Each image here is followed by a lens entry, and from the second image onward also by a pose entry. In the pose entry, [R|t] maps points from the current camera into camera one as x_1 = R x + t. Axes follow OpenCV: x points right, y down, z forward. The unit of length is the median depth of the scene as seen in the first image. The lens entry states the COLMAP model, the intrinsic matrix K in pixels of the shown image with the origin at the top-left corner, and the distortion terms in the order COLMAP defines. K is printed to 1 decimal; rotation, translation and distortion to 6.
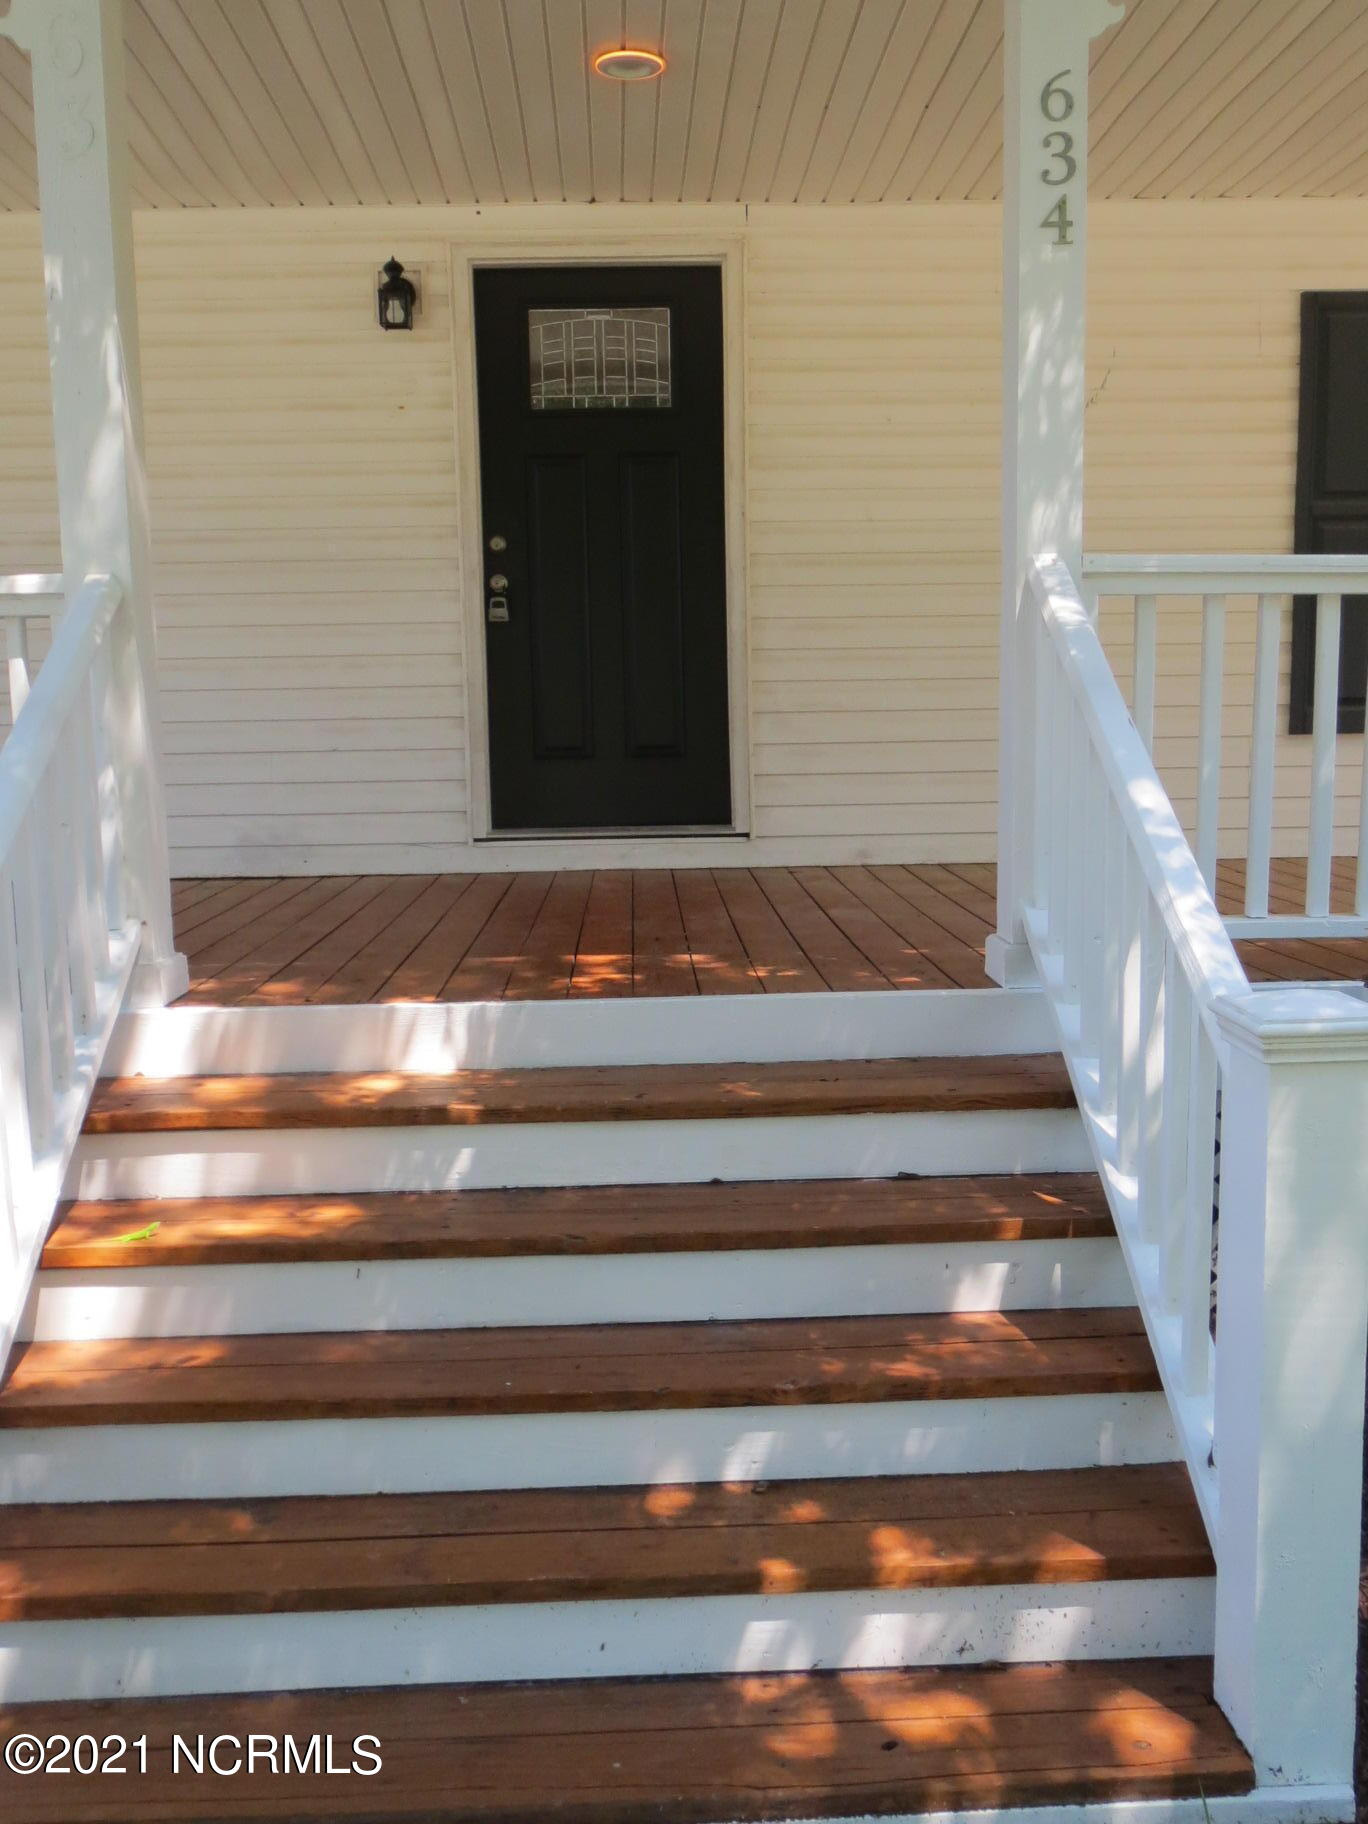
lens RADIAL K [[1545.2, 0, 677.1], [0, 1545.2, 903.9], [0, 0, 1]] dist [-0.023319, 0.021007]
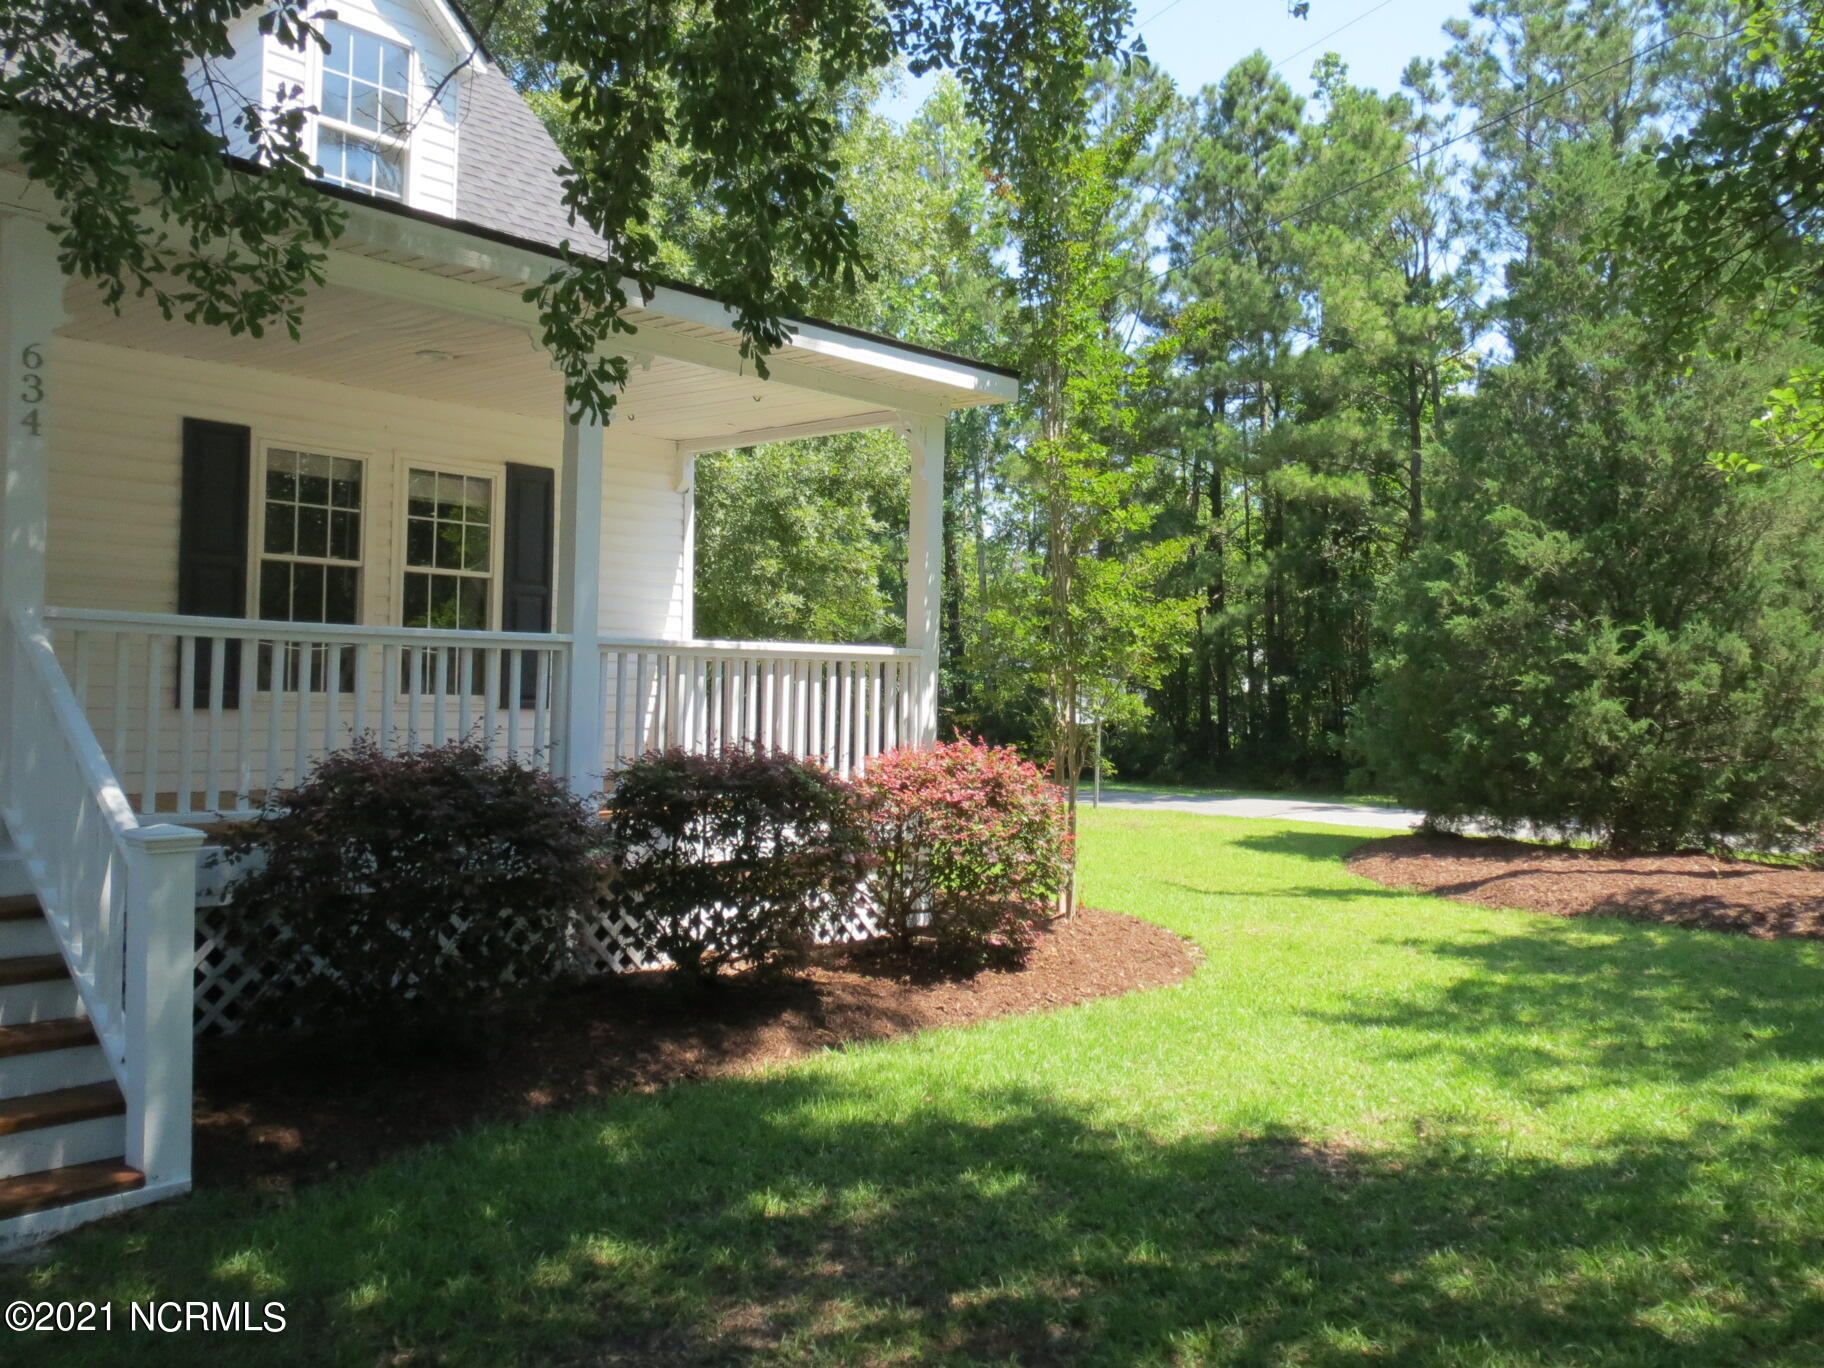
lens RADIAL K [[1545.2, 0, 906.9], [0, 1545.2, 685.4], [0, 0, 1]] dist [-0.023319, 0.021007]
pose [[0.691472, 0.035632, 0.721524, -0.325693], [0.051356, 0.993831, -0.098296, 0.085640], [-0.720576, 0.105023, 0.685377, -0.920991]]
